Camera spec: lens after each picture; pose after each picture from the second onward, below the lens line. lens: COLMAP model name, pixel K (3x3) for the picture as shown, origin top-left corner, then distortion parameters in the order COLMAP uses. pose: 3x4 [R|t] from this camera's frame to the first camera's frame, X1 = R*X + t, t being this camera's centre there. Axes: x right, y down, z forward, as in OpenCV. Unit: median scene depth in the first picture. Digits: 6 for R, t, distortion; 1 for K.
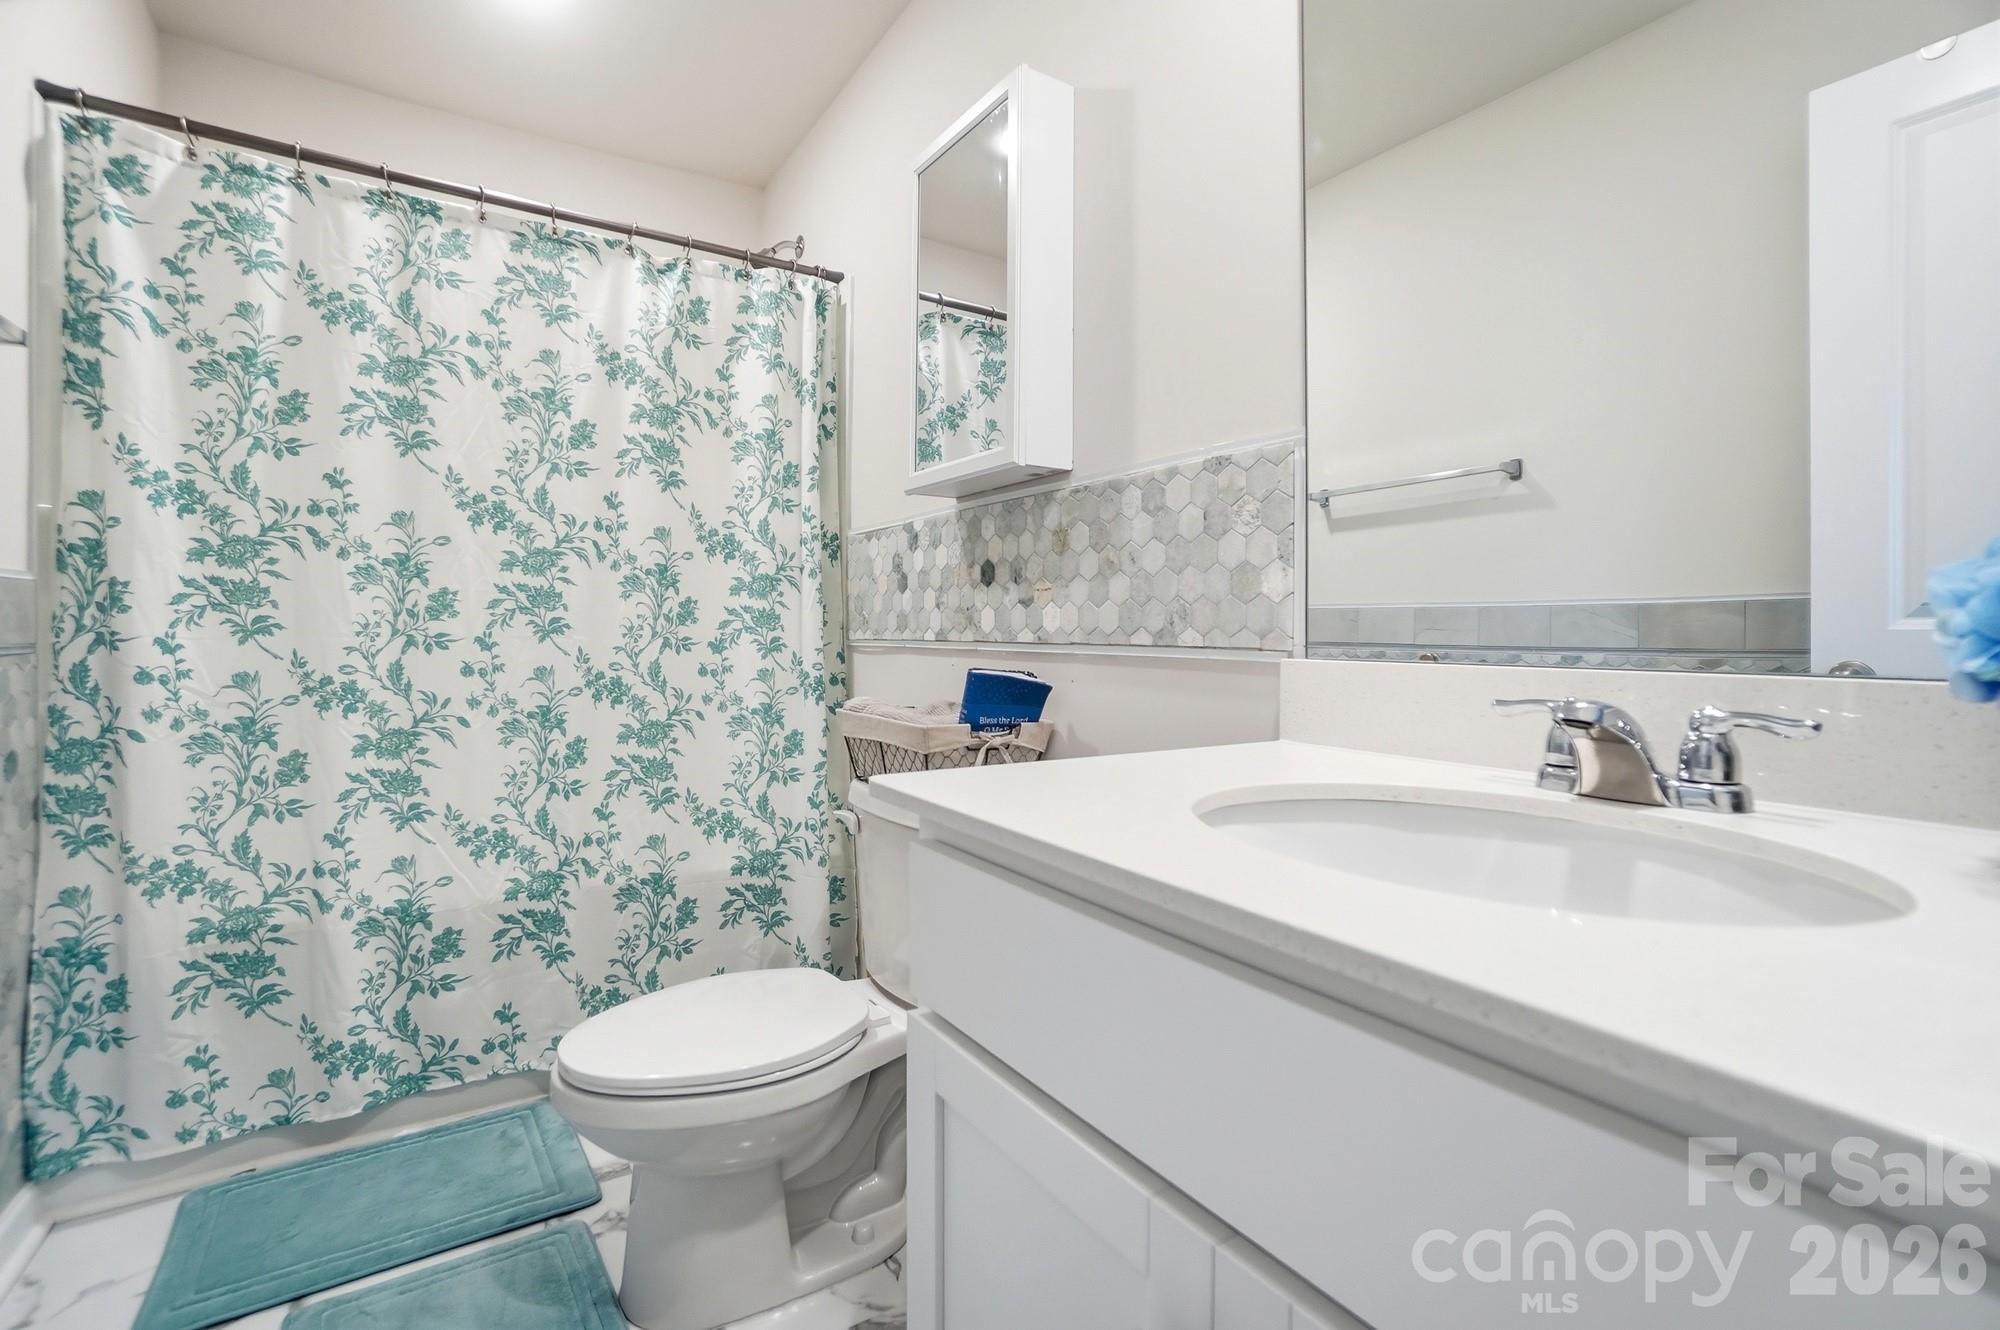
lens RADIAL K [[911.8, 0, 993.9], [0, 911.8, 626.6], [0, 0, 1]] dist [-0.052755, 0.017579]
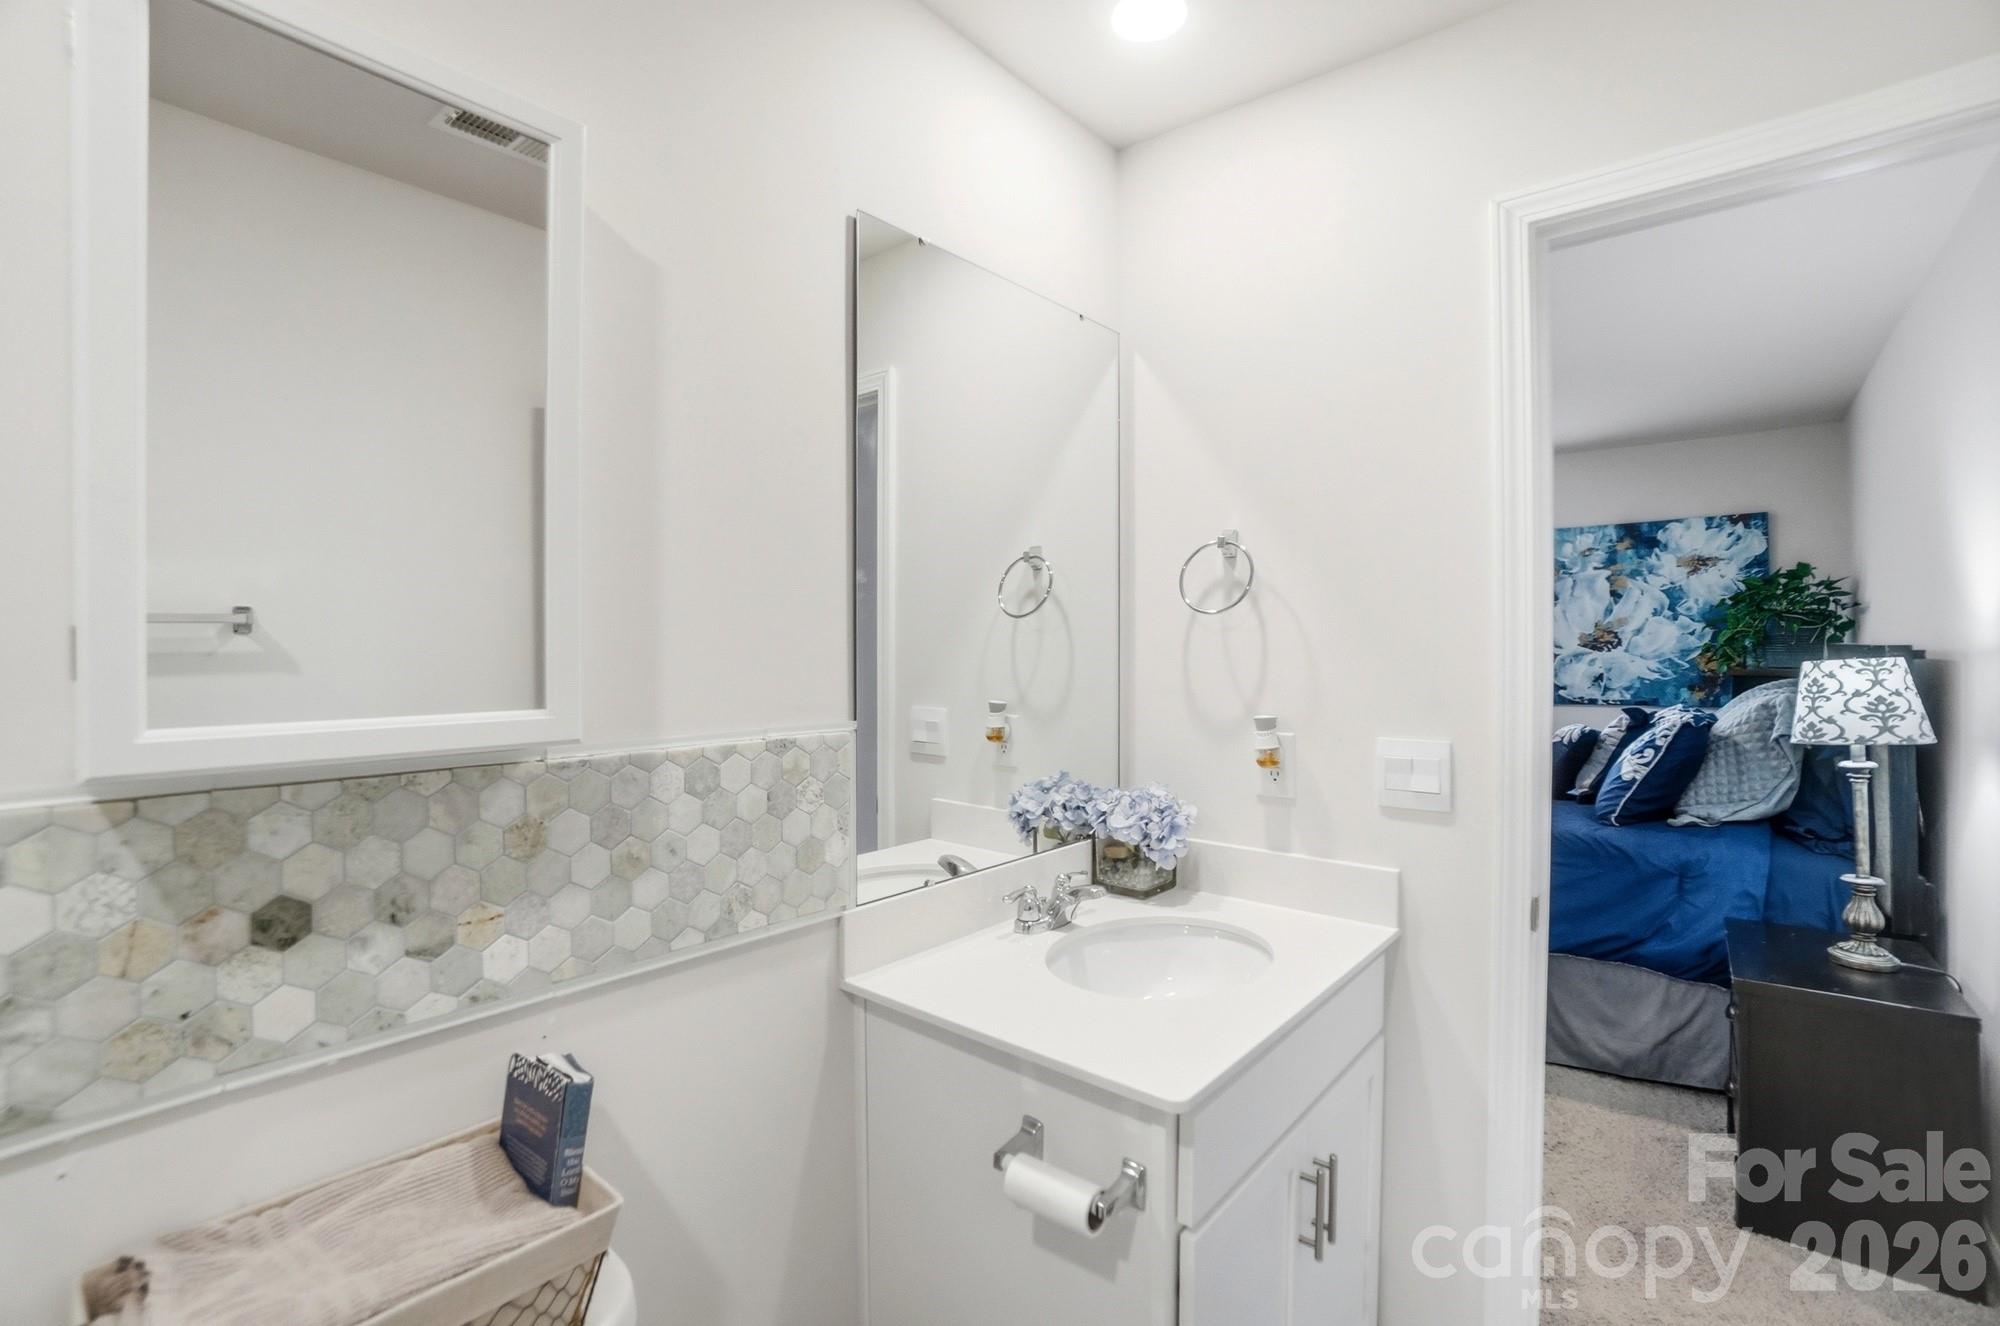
lens RADIAL K [[871.6, 0, 1000.0], [0, 871.6, 663.0], [0, 0, 1]] dist [-0.052632, 0.021941]
pose [[-0.278093, -0.011601, 0.960484, -0.644167], [-0.001959, 0.999932, 0.011510, -0.237700], [-0.960552, 0.001320, -0.278097, 0.860751]]
